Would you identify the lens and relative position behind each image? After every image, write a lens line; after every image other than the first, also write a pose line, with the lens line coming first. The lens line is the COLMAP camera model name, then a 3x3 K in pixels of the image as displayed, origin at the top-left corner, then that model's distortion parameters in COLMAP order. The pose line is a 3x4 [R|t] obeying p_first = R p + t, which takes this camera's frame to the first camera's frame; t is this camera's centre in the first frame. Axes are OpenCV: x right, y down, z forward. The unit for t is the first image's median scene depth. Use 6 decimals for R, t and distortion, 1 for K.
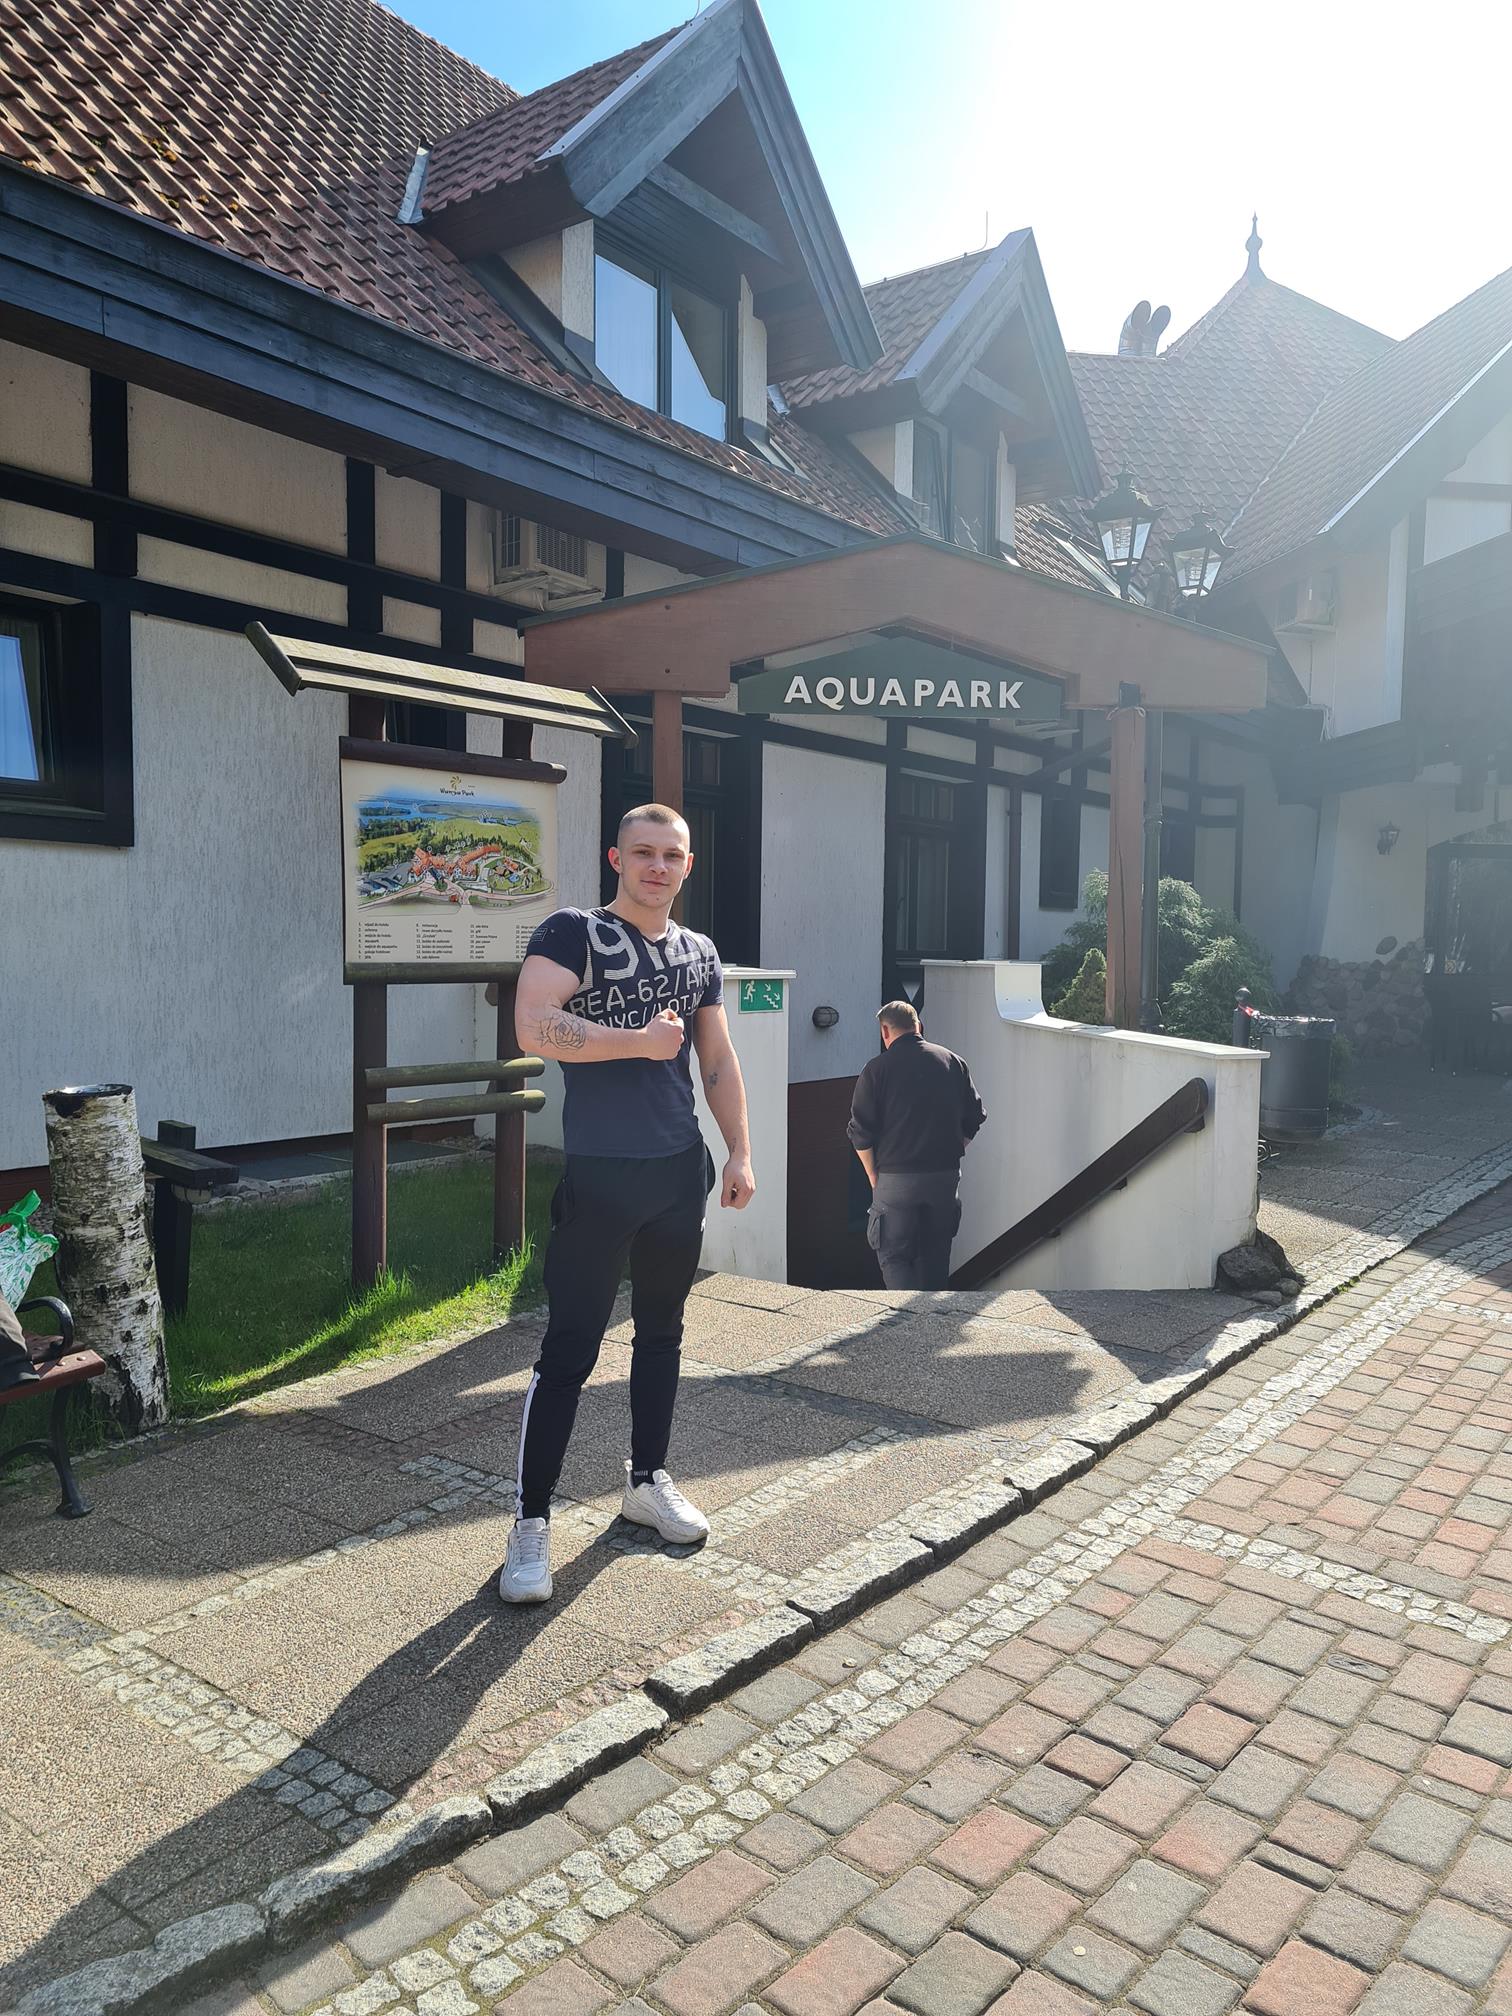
lens RADIAL K [[1524.8, 0, 768.5], [0, 1524.8, 1022.4], [0, 0, 1]] dist [0.065488, -0.049055]
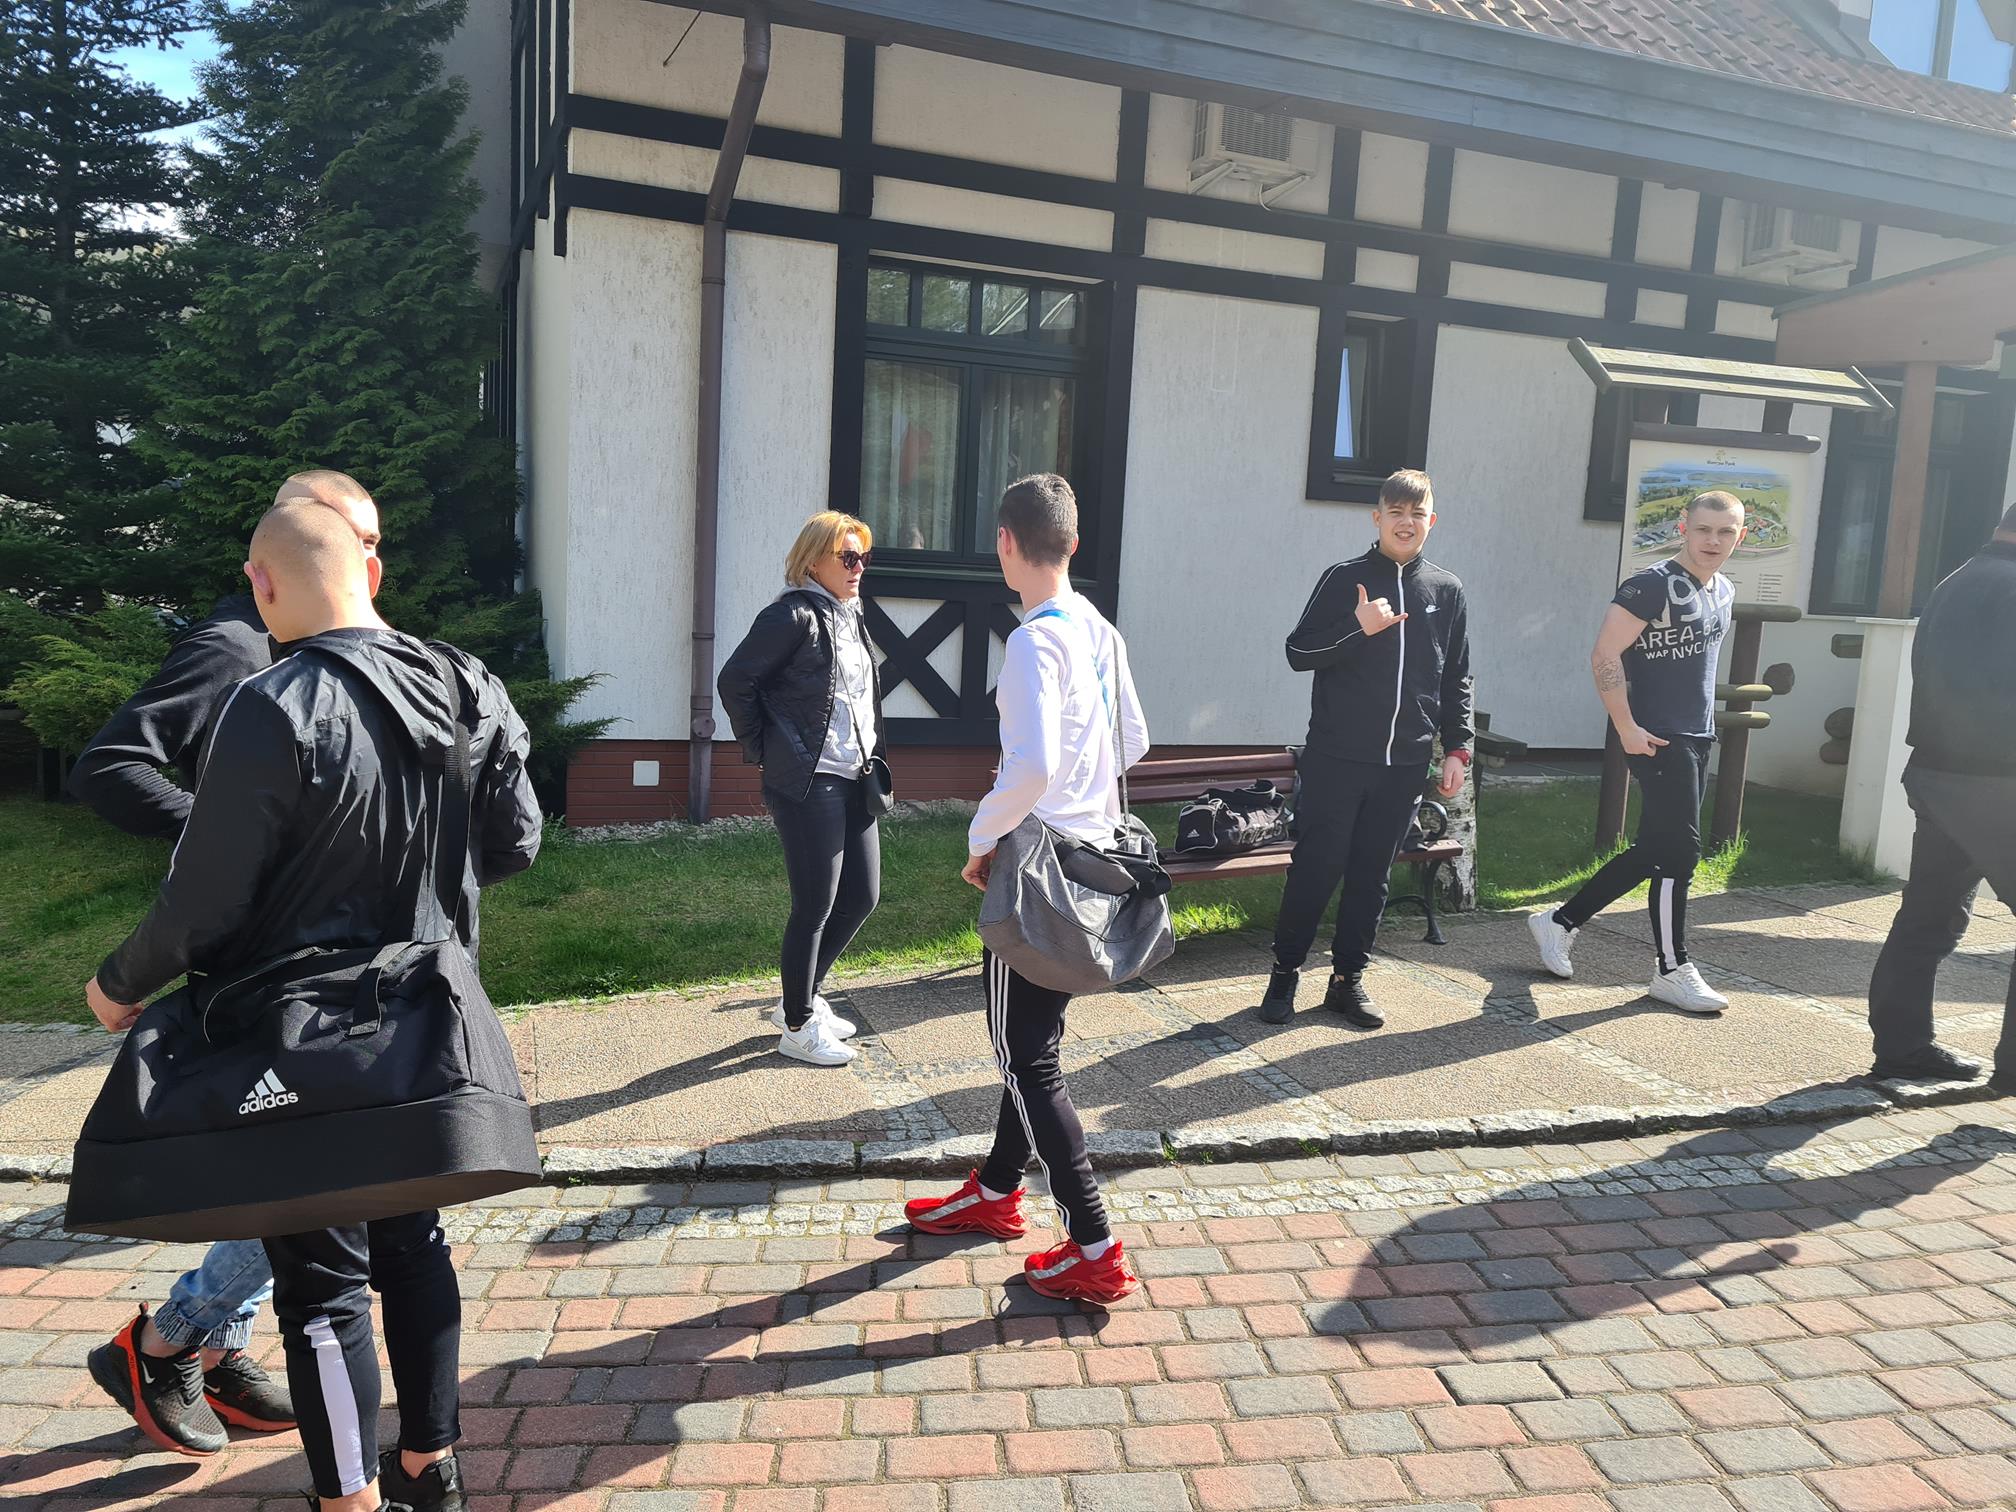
lens RADIAL K [[1524.8, 0, 992.7], [0, 1524.8, 754.6], [0, 0, 1]] dist [0.065488, -0.049055]
pose [[0.843897, 0.092525, -0.528466, -0.017467], [-0.067205, 0.995489, 0.066974, 0.035696], [0.532279, -0.021003, 0.846309, -0.335669]]
